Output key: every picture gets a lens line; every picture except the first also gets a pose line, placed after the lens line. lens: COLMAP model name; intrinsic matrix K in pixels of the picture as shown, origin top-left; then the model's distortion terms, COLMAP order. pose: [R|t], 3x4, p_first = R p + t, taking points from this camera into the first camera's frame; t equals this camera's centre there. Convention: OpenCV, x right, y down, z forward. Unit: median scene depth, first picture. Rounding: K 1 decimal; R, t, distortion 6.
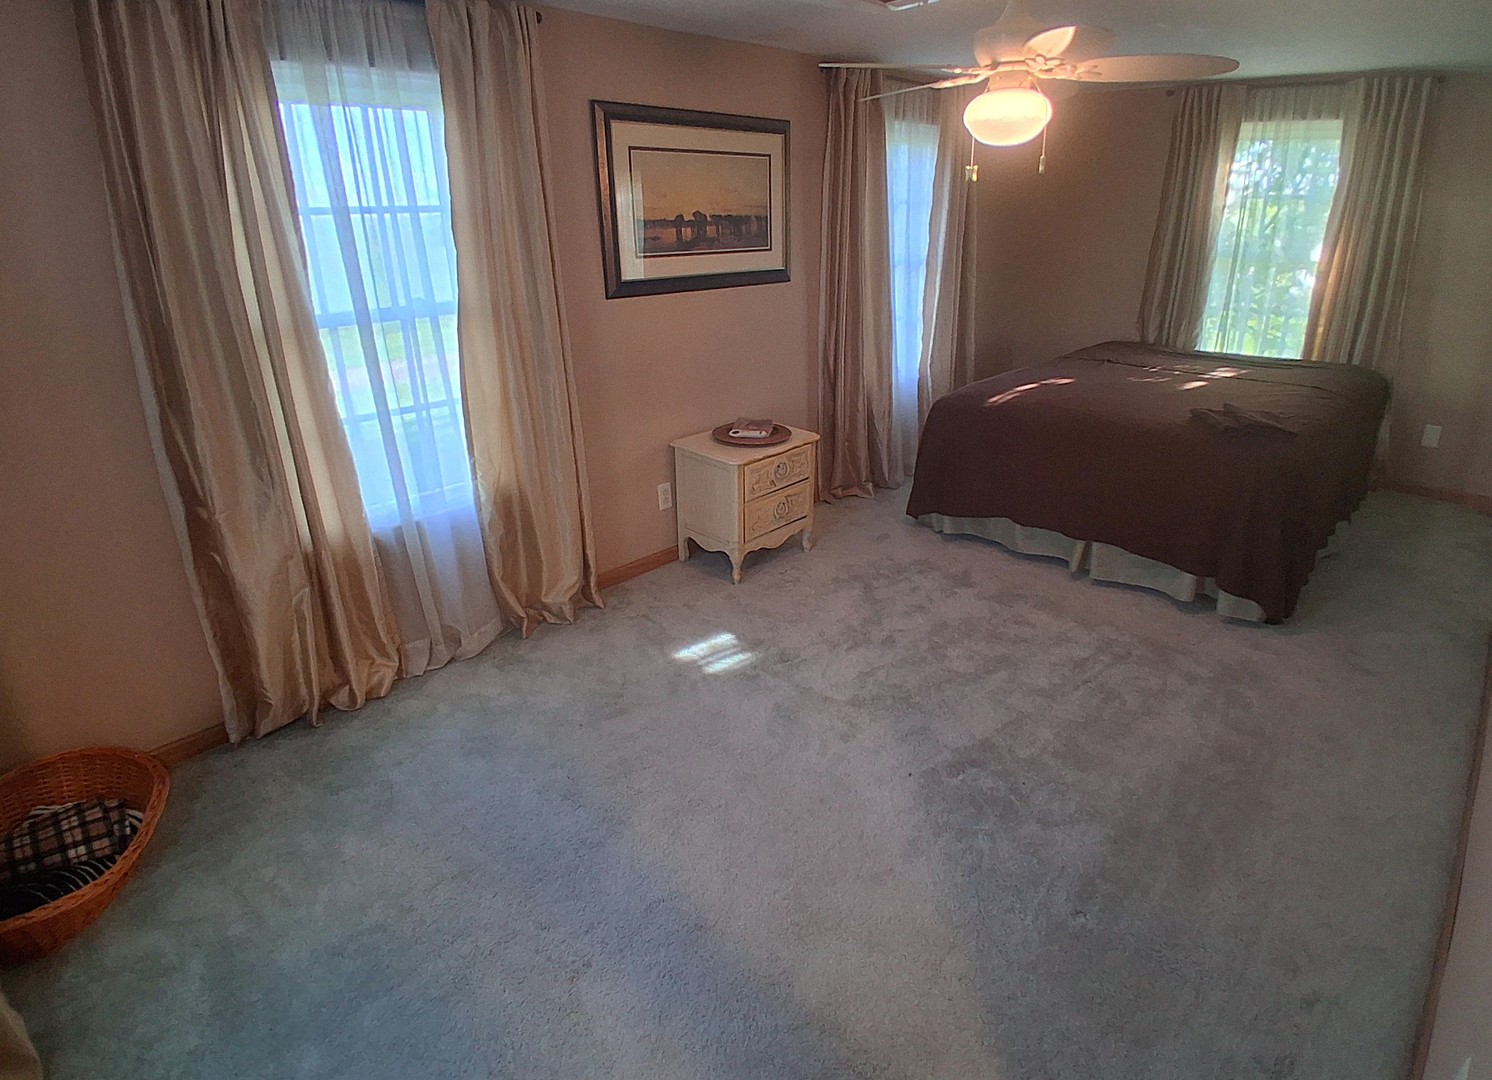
lens RADIAL K [[793.9, 0, 747.8], [0, 793.9, 533.6], [0, 0, 1]] dist [-0.001166, -0.049525]
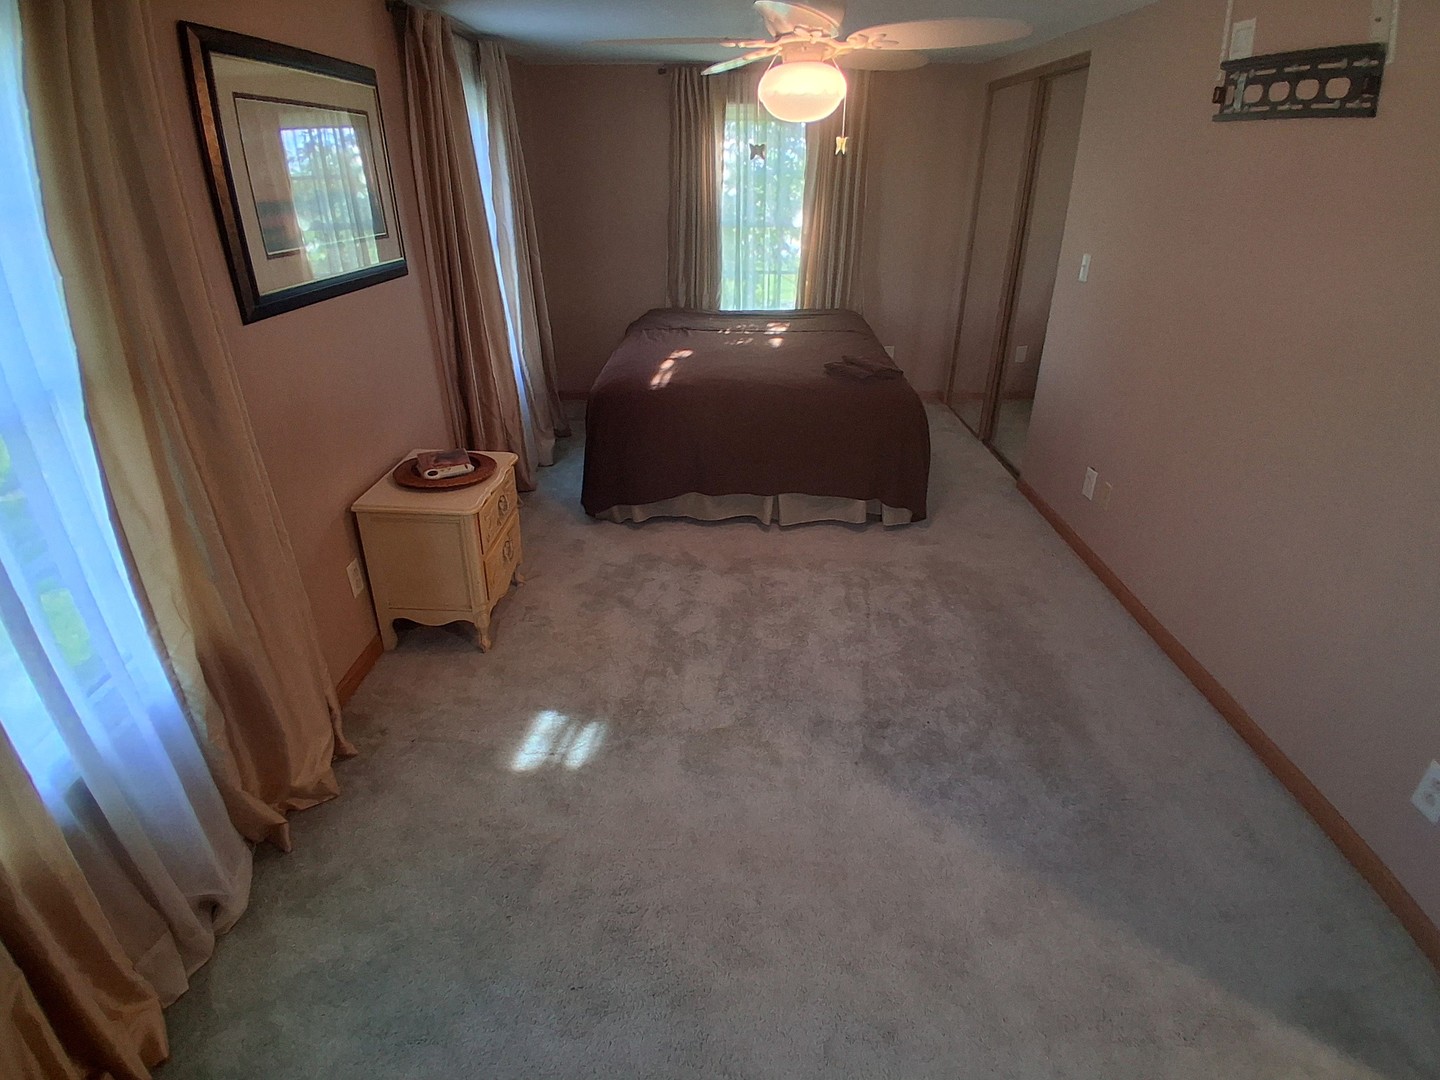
lens RADIAL K [[737.6, 0, 720.0], [0, 737.6, 540.0], [0, 0, 1]] dist [0.002053, -0.042941]
pose [[0.718878, -0.289320, 0.632067, -0.294590], [0.244056, 0.956434, 0.160219, -0.112212], [-0.650885, 0.039082, 0.758169, 0.257661]]
